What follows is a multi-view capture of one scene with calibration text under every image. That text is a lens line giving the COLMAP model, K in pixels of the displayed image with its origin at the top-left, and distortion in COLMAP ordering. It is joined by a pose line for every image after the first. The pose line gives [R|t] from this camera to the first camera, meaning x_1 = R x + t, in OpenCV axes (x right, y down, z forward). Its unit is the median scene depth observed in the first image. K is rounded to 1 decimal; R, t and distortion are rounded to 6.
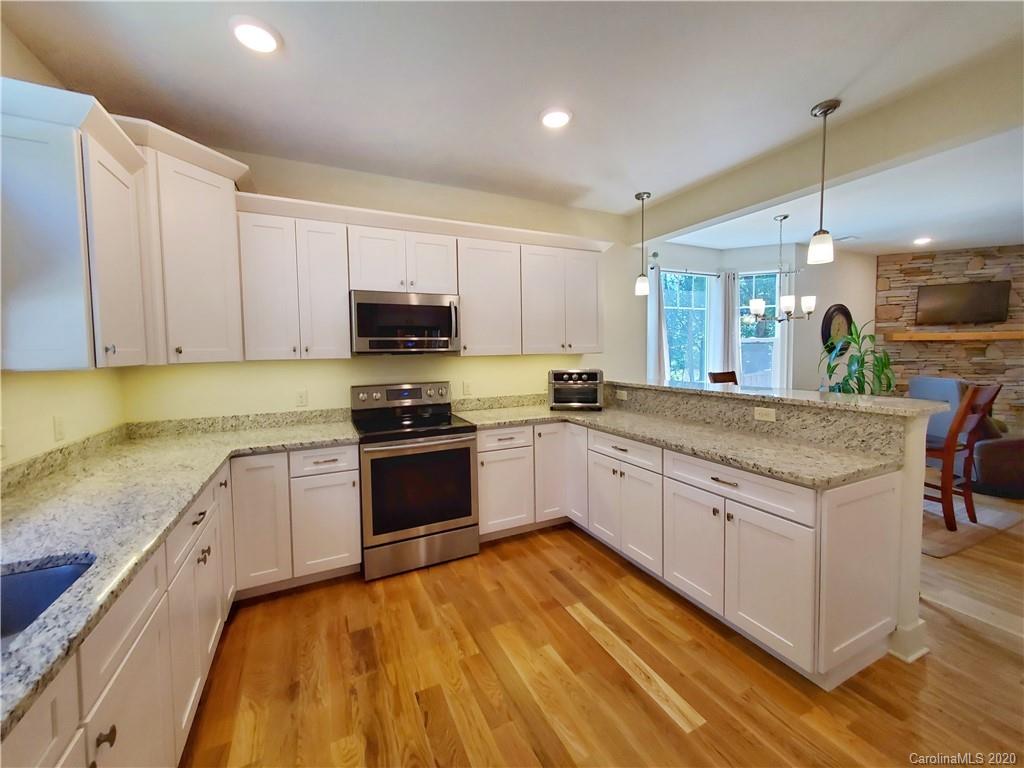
lens RADIAL K [[405.6, 0, 510.8], [0, 405.6, 370.4], [0, 0, 1]] dist [0.001122, 0.000201]
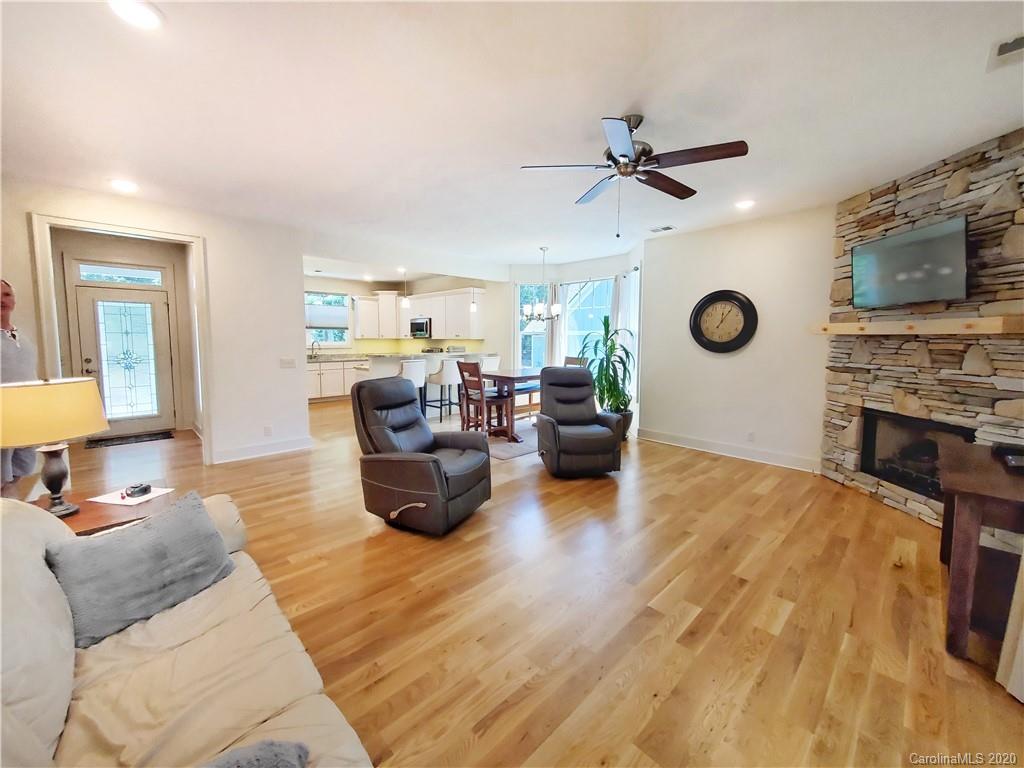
lens RADIAL K [[405.6, 0, 510.8], [0, 405.6, 370.4], [0, 0, 1]] dist [0.001122, 0.000201]
pose [[0.299470, 0.095059, -0.949358, 2.462402], [-0.051558, 0.995183, 0.083383, -0.075067], [0.952712, 0.023977, 0.302929, 0.534043]]
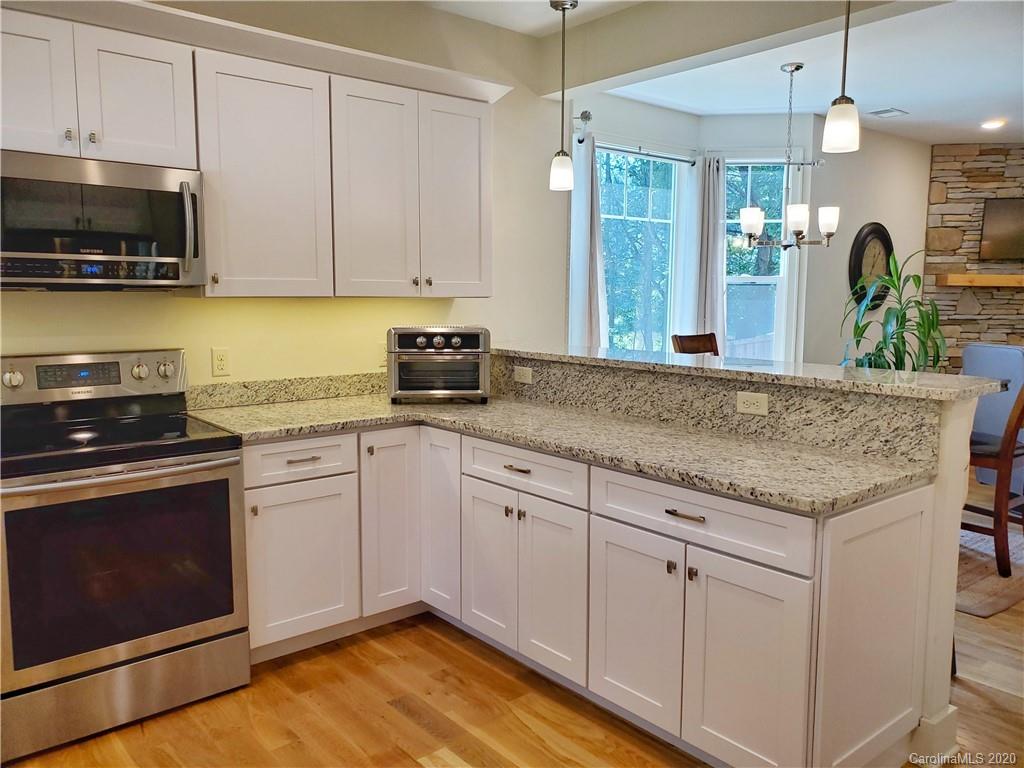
lens RADIAL K [[791.0, 0, 517.8], [0, 791.0, 378.2], [0, 0, 1]] dist [0.014897, -0.000840]
pose [[0.967749, -0.006341, 0.251836, -0.001154], [-0.008642, 0.998259, 0.058344, 0.004533], [-0.251768, -0.058638, 0.966010, -0.026601]]
